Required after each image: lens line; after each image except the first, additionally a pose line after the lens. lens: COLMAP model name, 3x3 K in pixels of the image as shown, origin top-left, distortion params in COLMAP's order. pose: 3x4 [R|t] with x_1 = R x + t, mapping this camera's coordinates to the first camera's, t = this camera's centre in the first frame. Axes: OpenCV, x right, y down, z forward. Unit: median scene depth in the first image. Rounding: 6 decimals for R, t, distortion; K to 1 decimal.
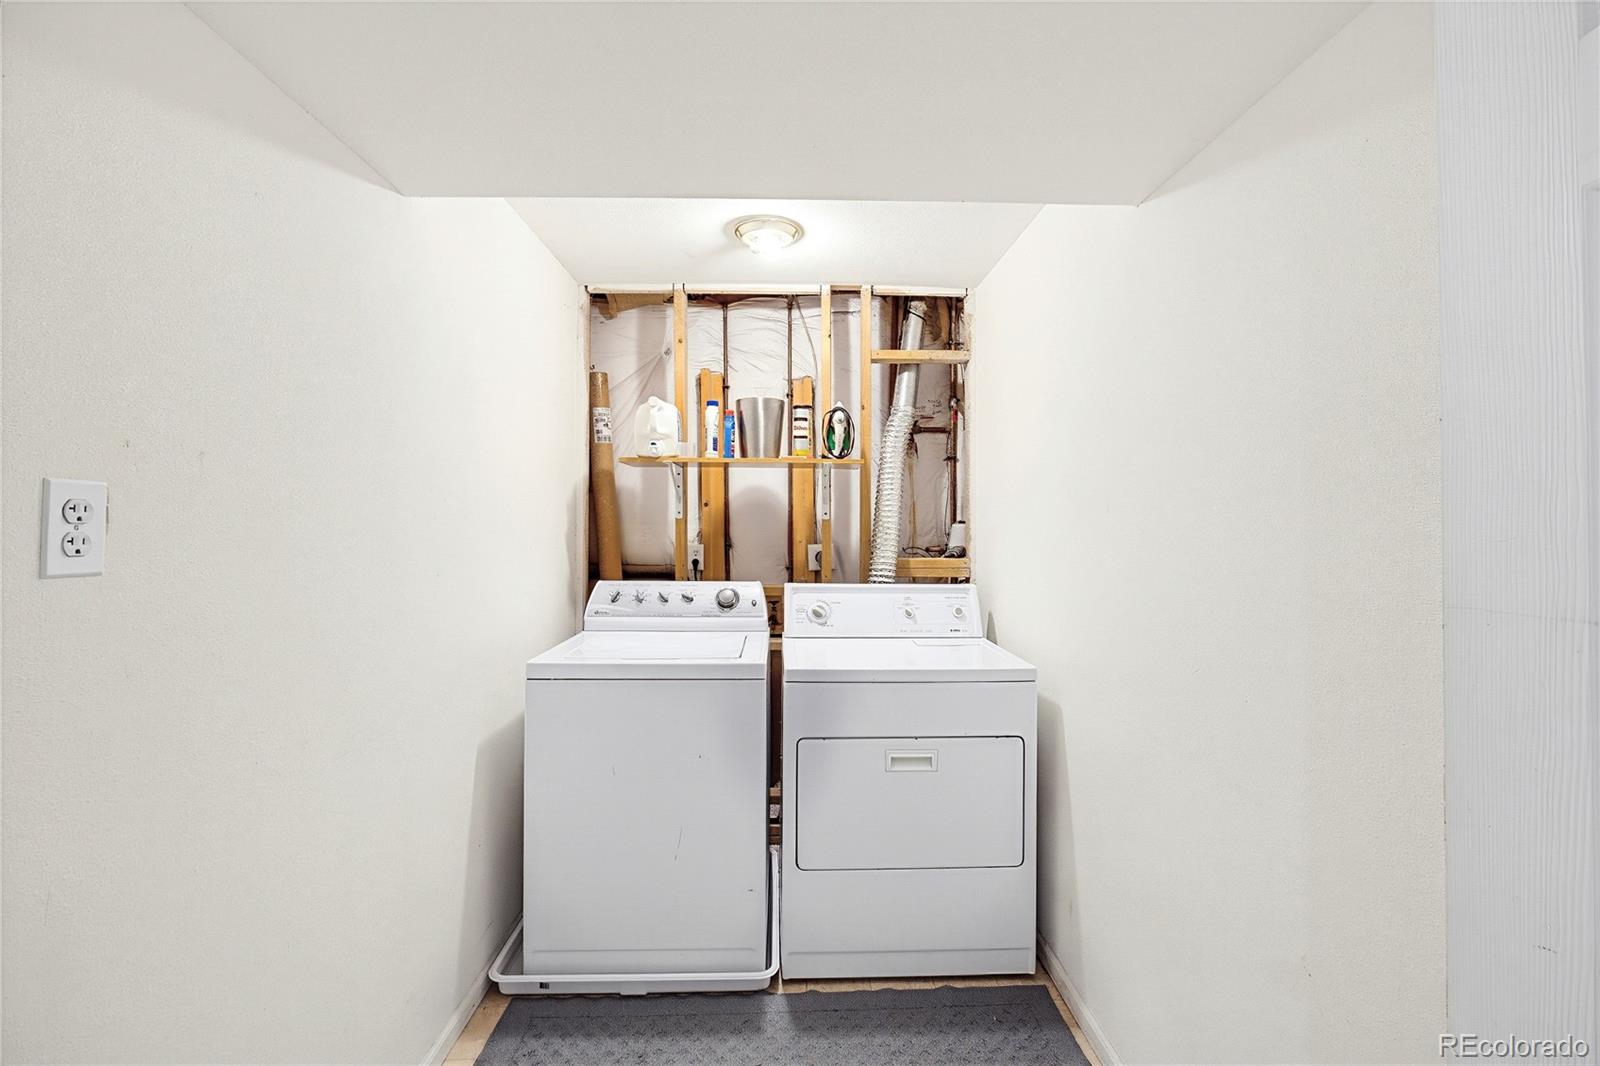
lens RADIAL K [[685.2, 0, 799.4], [0, 685.2, 528.0], [0, 0, 1]] dist [-0.010203, 0.000729]
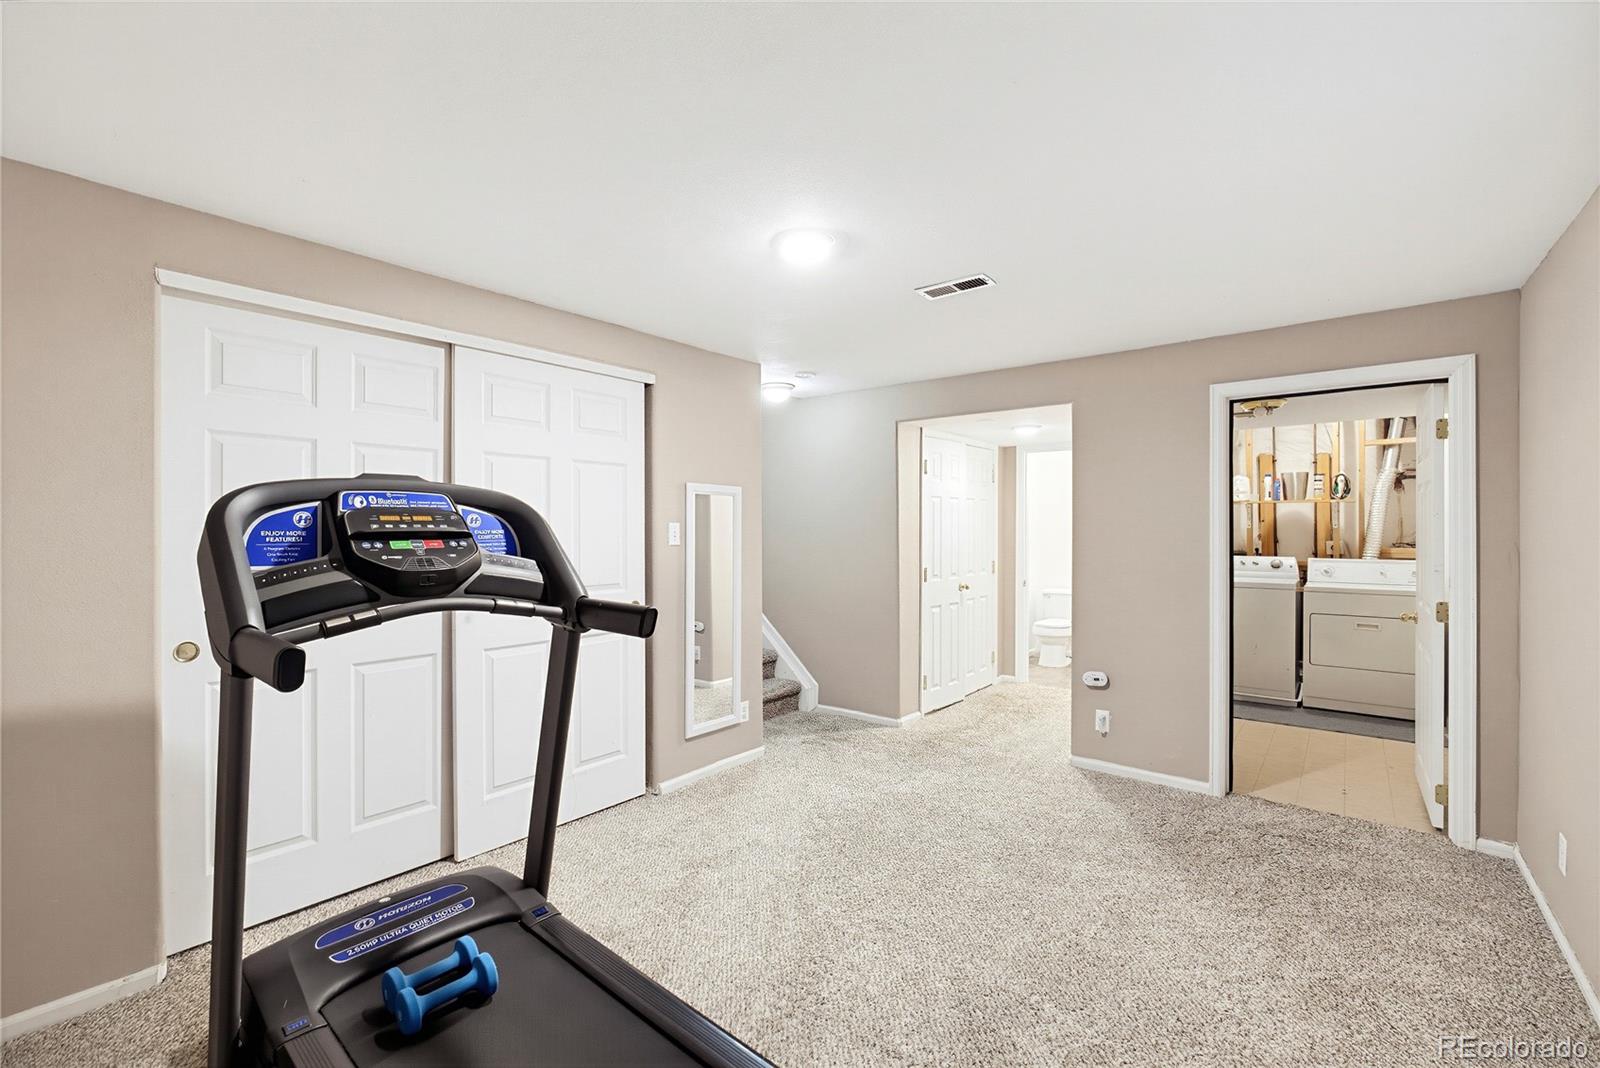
lens RADIAL K [[685.2, 0, 778.7], [0, 685.2, 535.2], [0, 0, 1]] dist [-0.010203, 0.000729]
pose [[0.746860, 0.000411, -0.664981, 0.146783], [0.002536, 0.999991, 0.003466, -0.002573], [0.664976, -0.004275, 0.746853, -1.578847]]
